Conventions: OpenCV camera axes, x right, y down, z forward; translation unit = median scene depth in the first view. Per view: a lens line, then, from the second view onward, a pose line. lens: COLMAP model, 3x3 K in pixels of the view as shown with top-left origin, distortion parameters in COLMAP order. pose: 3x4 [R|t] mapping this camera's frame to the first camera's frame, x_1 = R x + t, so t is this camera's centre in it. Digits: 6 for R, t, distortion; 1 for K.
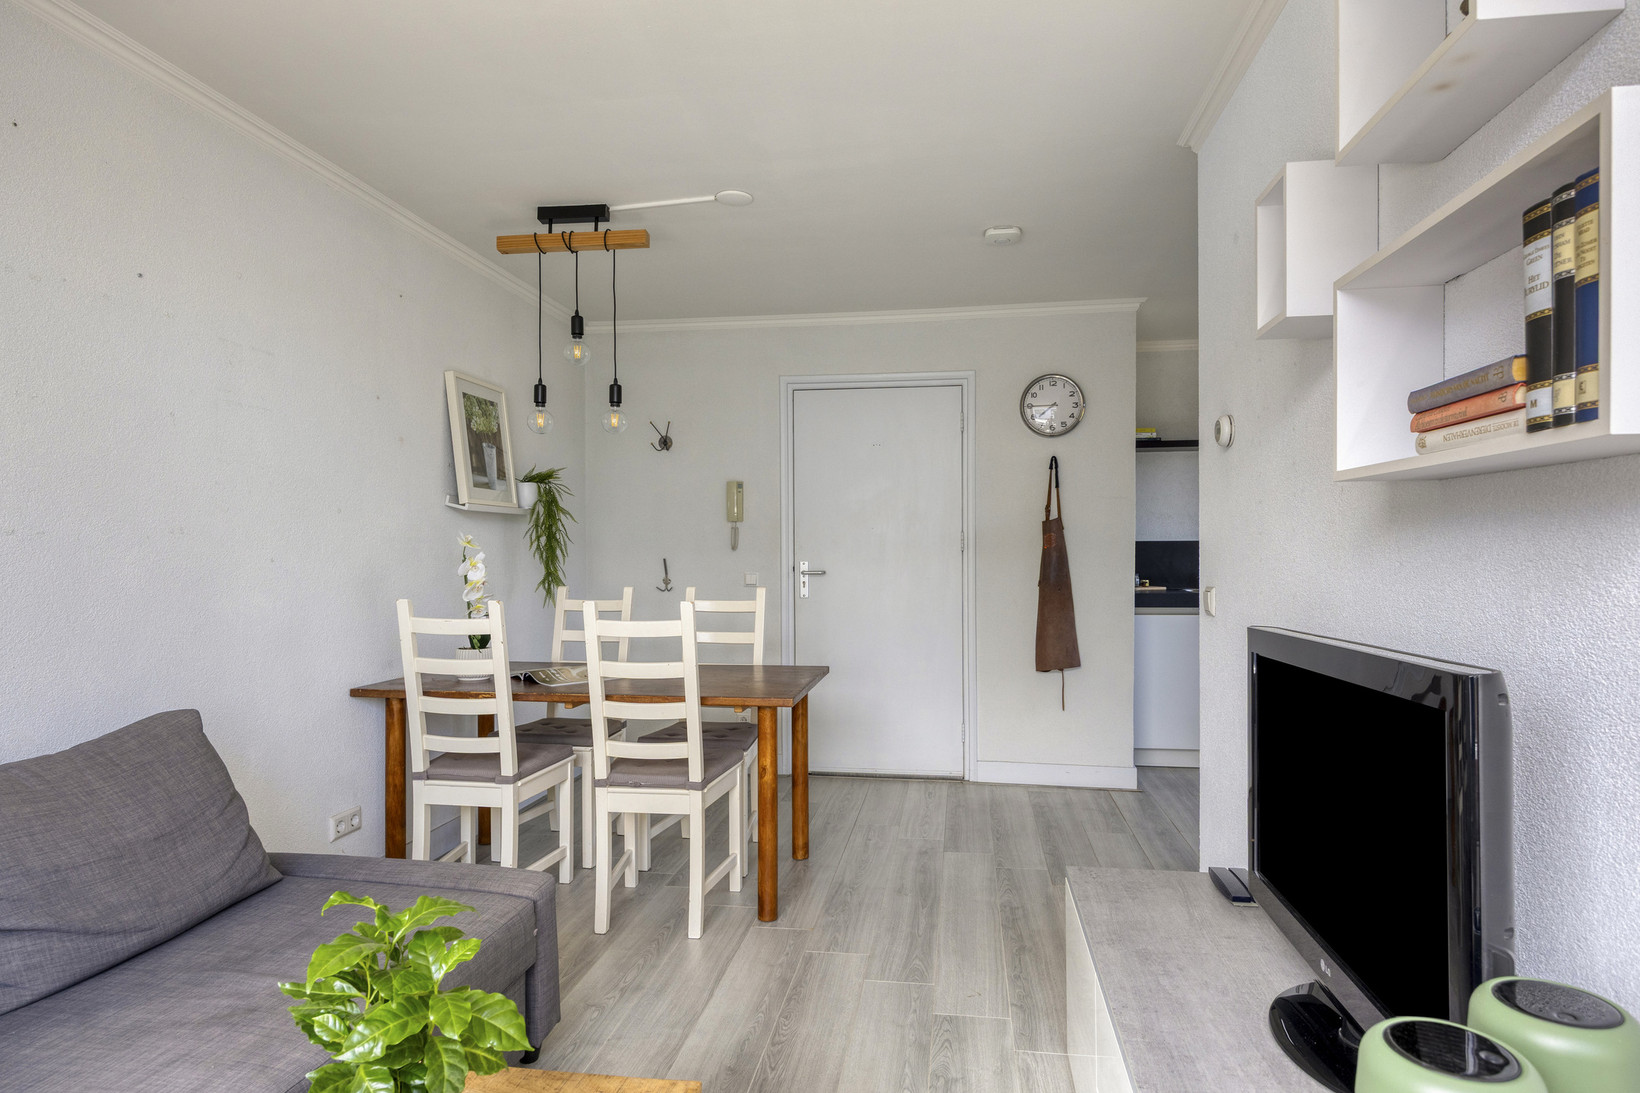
lens RADIAL K [[941.6, 0, 815.7], [0, 941.6, 559.6], [0, 0, 1]] dist [-0.006365, -0.002138]
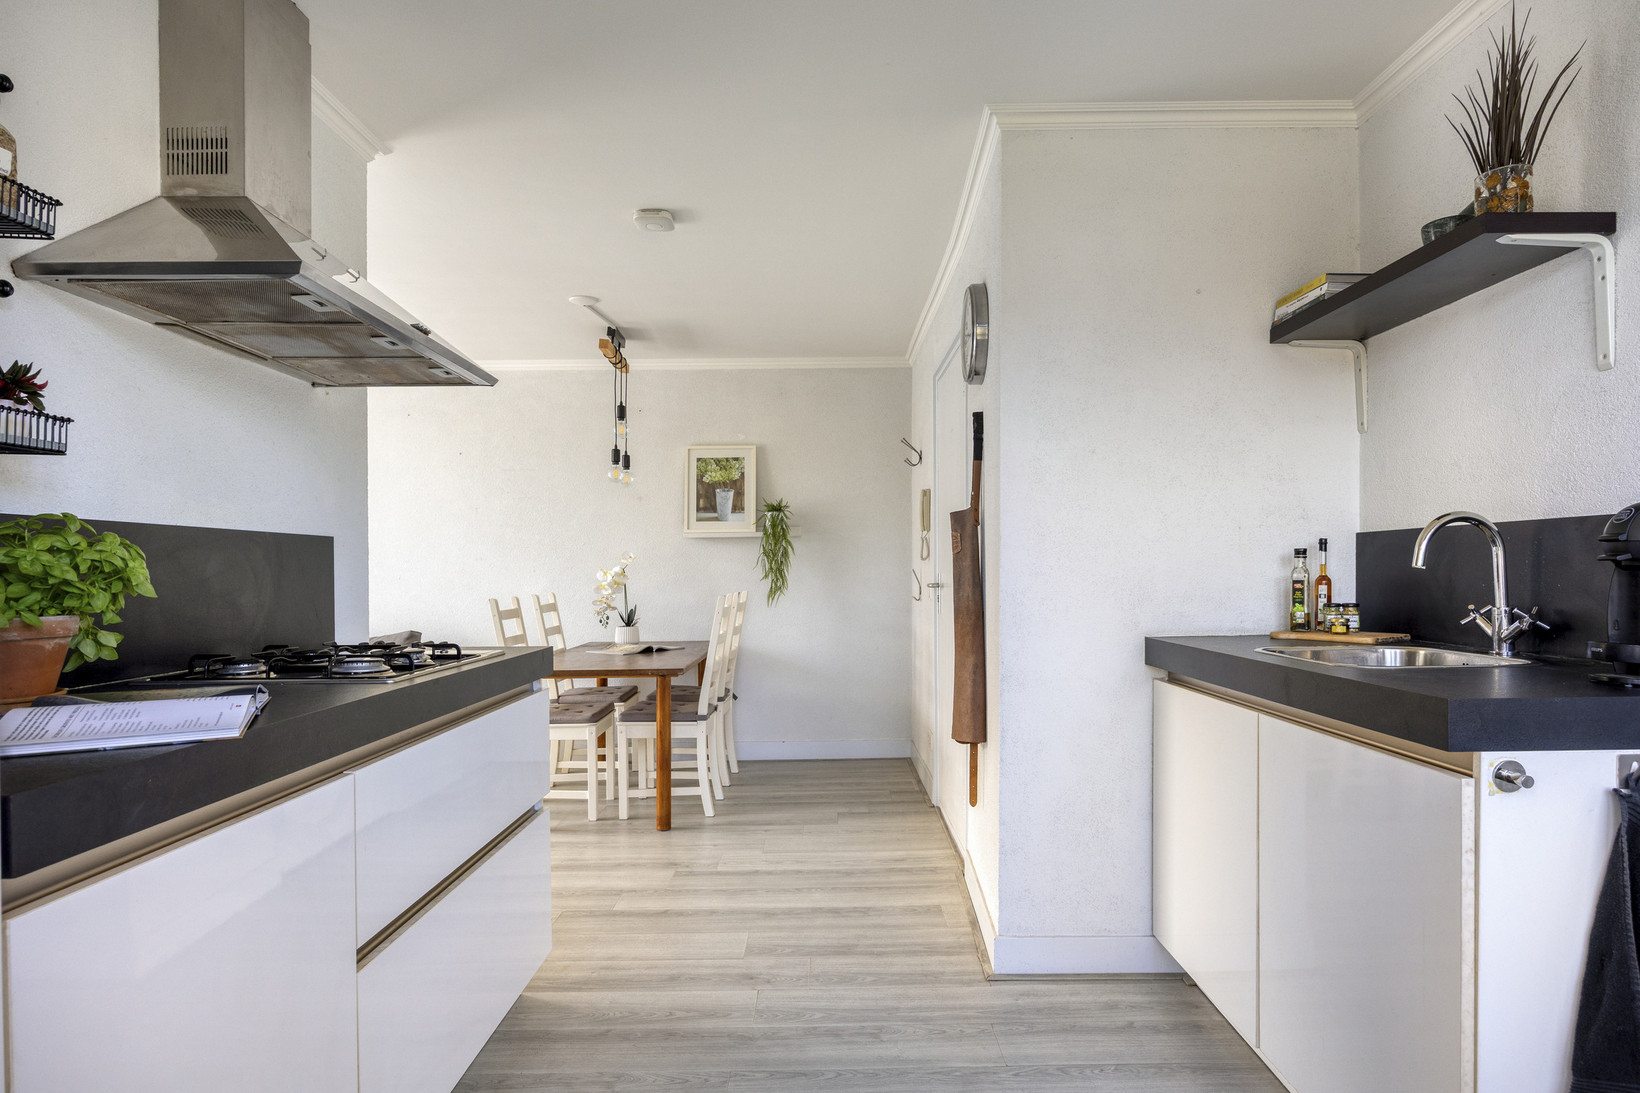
lens RADIAL K [[875.2, 0, 822.8], [0, 875.2, 575.9], [0, 0, 1]] dist [-0.000731, 0.000072]
pose [[0.151540, 0.007287, -0.988424, 0.989107], [-0.002194, 0.999973, 0.007036, -0.001357], [0.988449, 0.001103, 0.151552, 0.950770]]
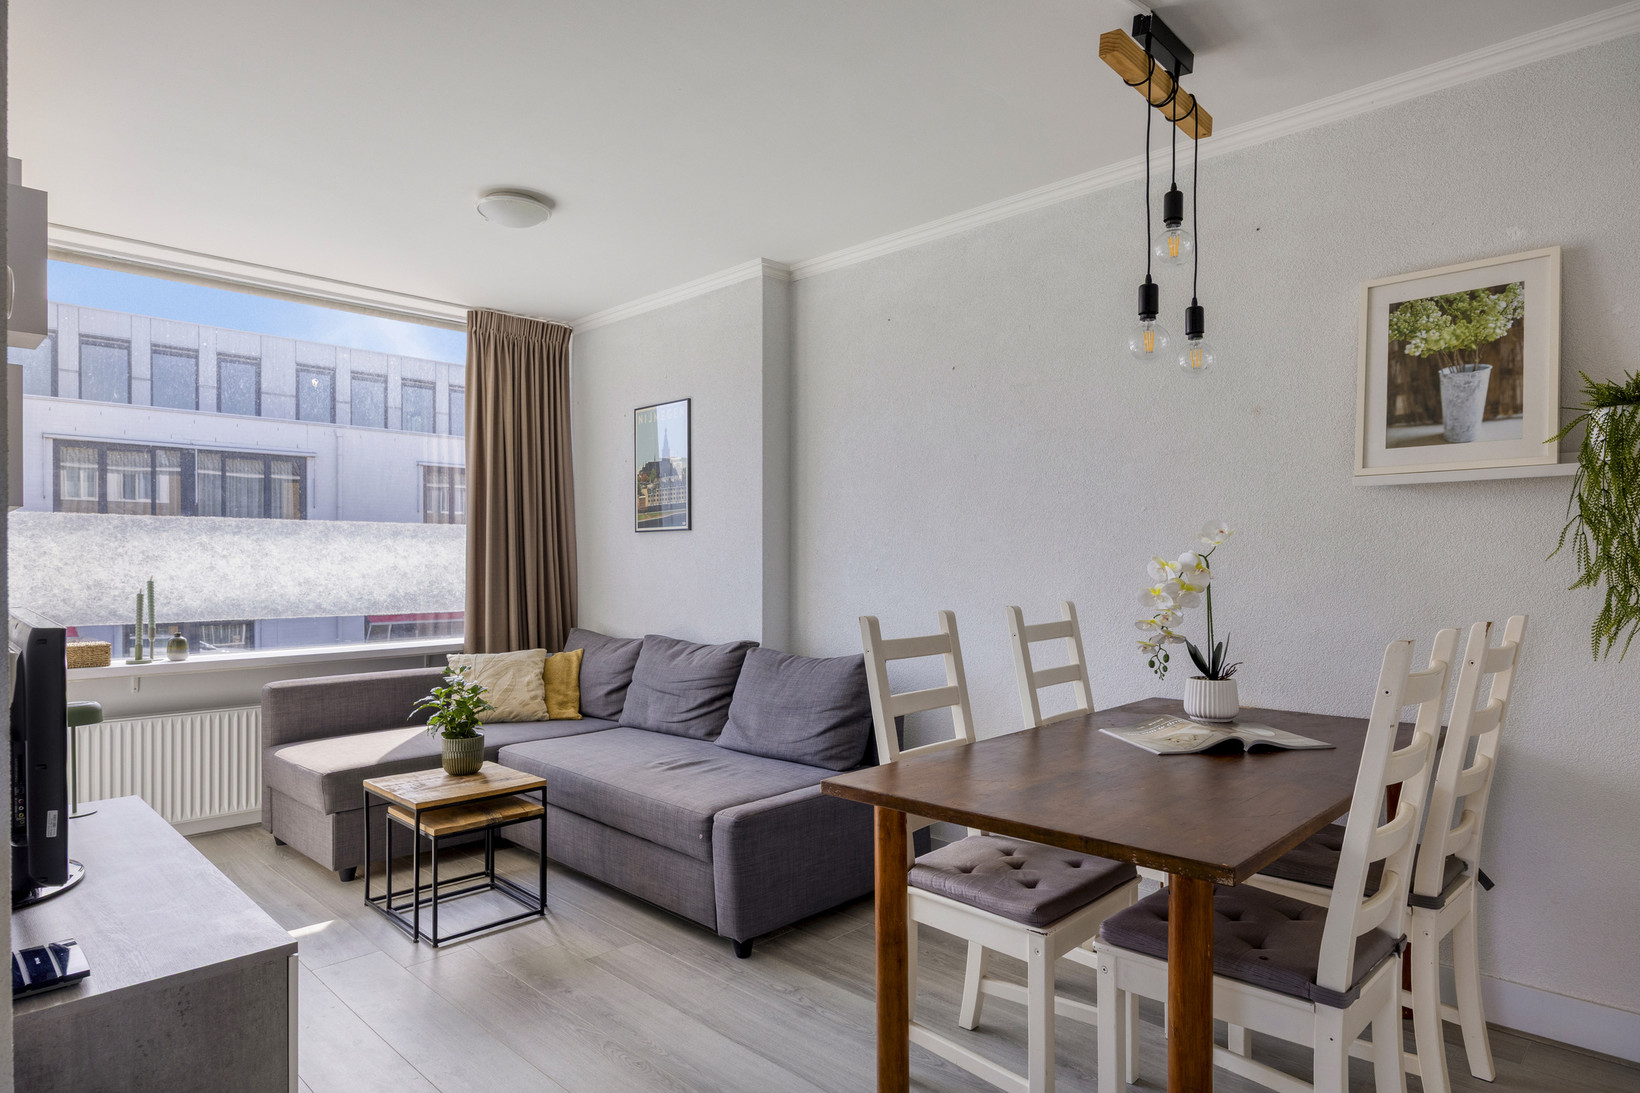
lens RADIAL K [[941.6, 0, 815.7], [0, 941.6, 559.6], [0, 0, 1]] dist [-0.006365, -0.002138]
pose [[-0.578380, -0.000783, -0.815767, 0.371941], [-0.007316, 0.999964, 0.004227, -0.000562], [0.815735, 0.008413, -0.578365, 1.014083]]
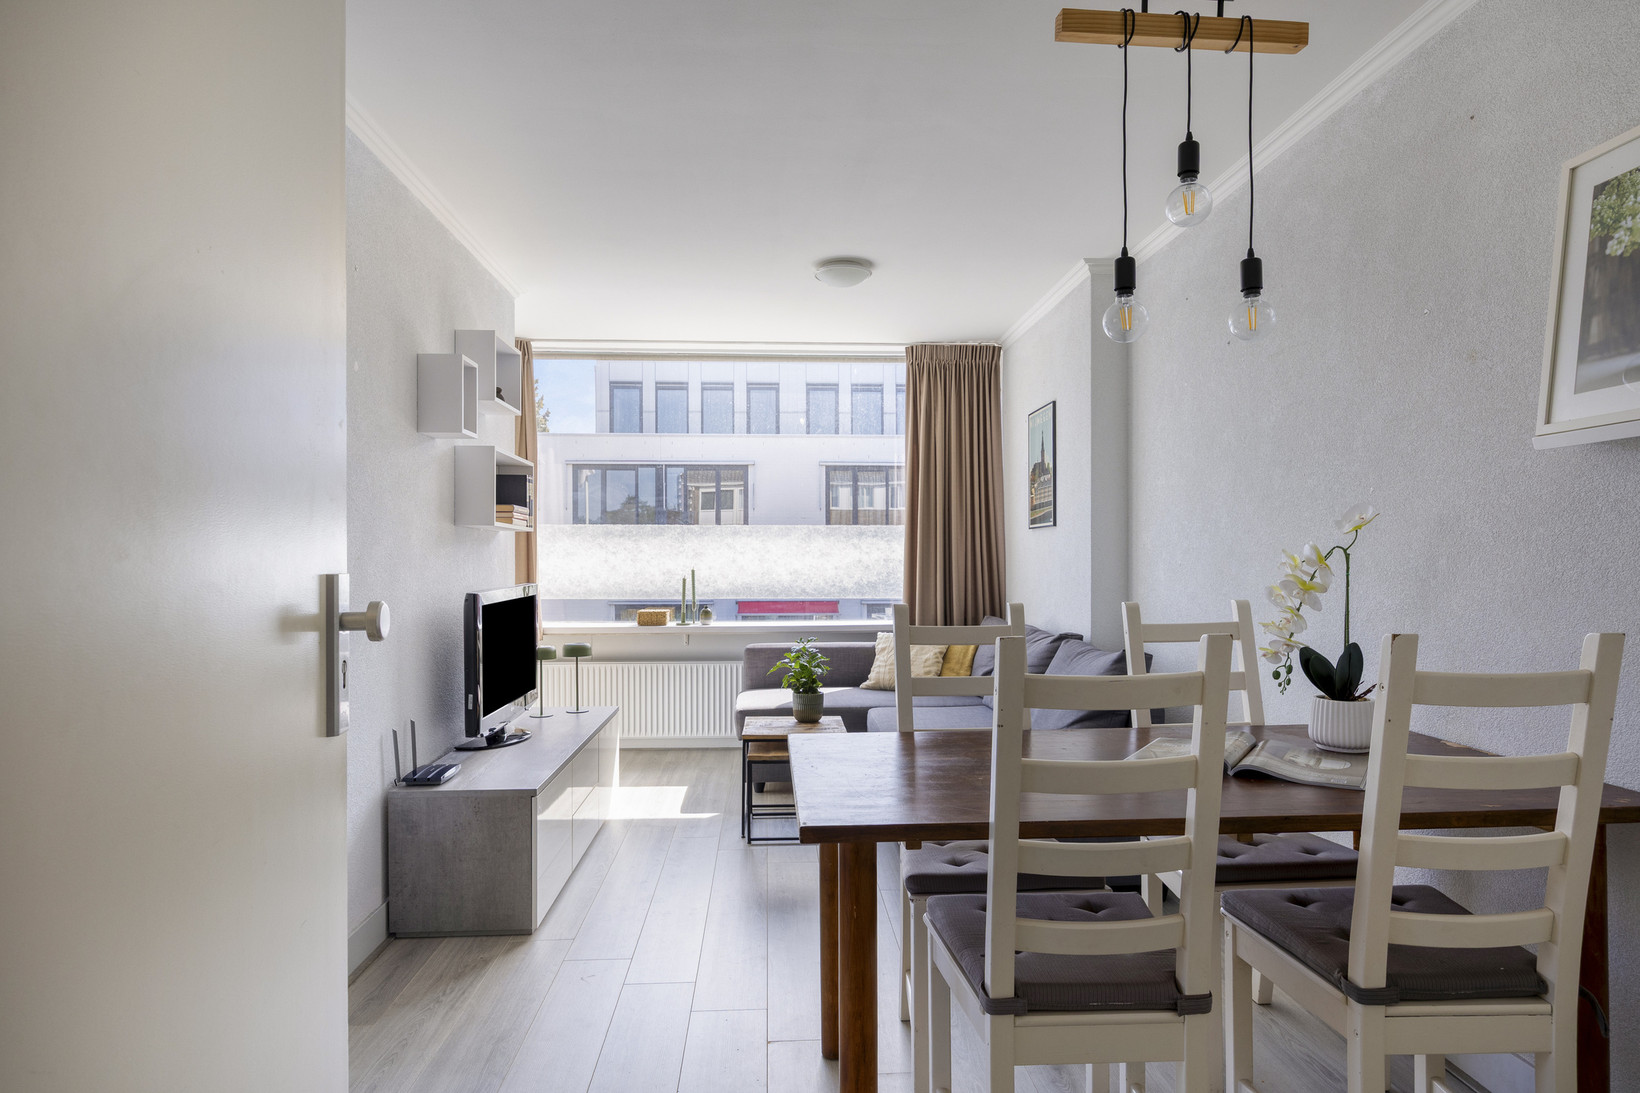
lens RADIAL K [[930.9, 0, 820.0], [0, 930.9, 546.5], [0, 0, 1]] dist [-0.003467, -0.001579]
pose [[-0.978433, -0.001075, -0.206560, 0.082231], [-0.000693, 0.999998, -0.001921, -0.001964], [0.206562, -0.001736, -0.978432, 1.311836]]
